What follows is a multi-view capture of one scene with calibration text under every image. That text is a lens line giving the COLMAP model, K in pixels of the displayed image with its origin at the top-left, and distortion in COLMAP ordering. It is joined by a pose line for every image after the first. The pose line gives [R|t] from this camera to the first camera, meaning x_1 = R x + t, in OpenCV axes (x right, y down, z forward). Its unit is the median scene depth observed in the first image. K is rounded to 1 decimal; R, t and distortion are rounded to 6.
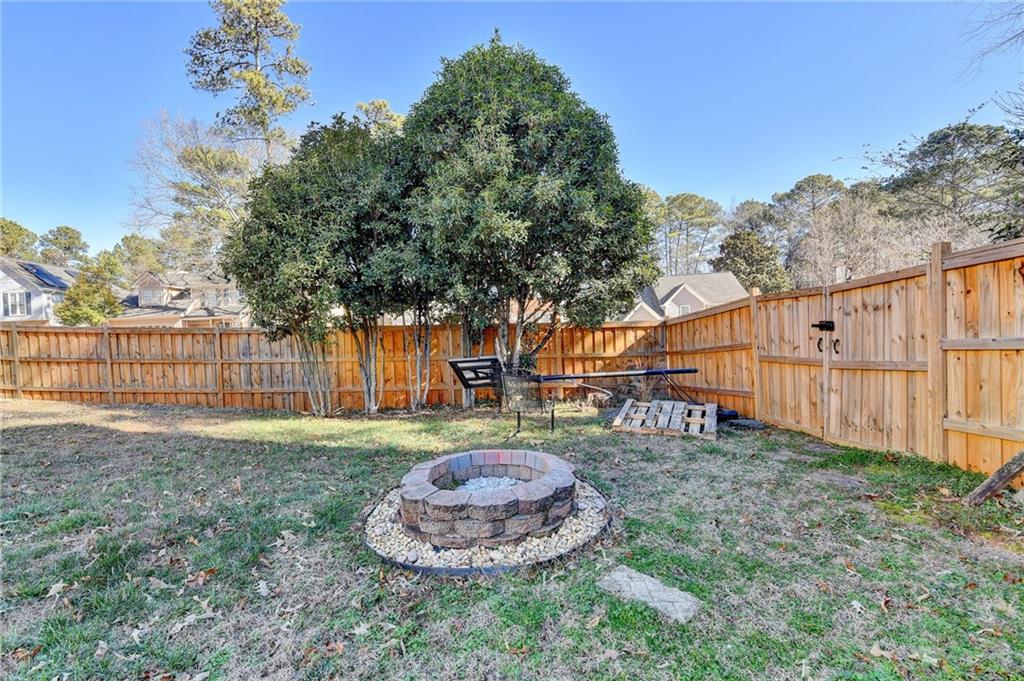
lens RADIAL K [[430.8, 0, 510.0], [0, 430.8, 338.6], [0, 0, 1]] dist [-0.016117, -0.000797]
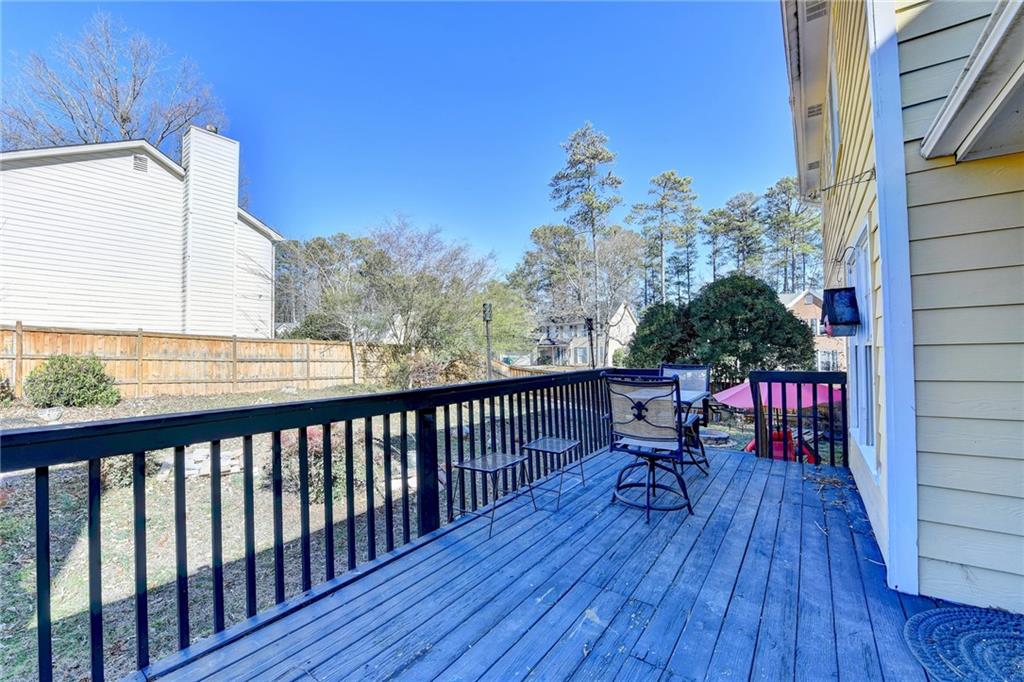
lens RADIAL K [[417.4, 0, 512.0], [0, 417.4, 341.0], [0, 0, 1]] dist [-0.022696, -0.000861]
pose [[0.805363, 0.020775, -0.592418, 0.074588], [-0.035217, 0.999297, -0.012833, -0.045970], [0.591735, 0.031198, 0.805529, -0.324574]]
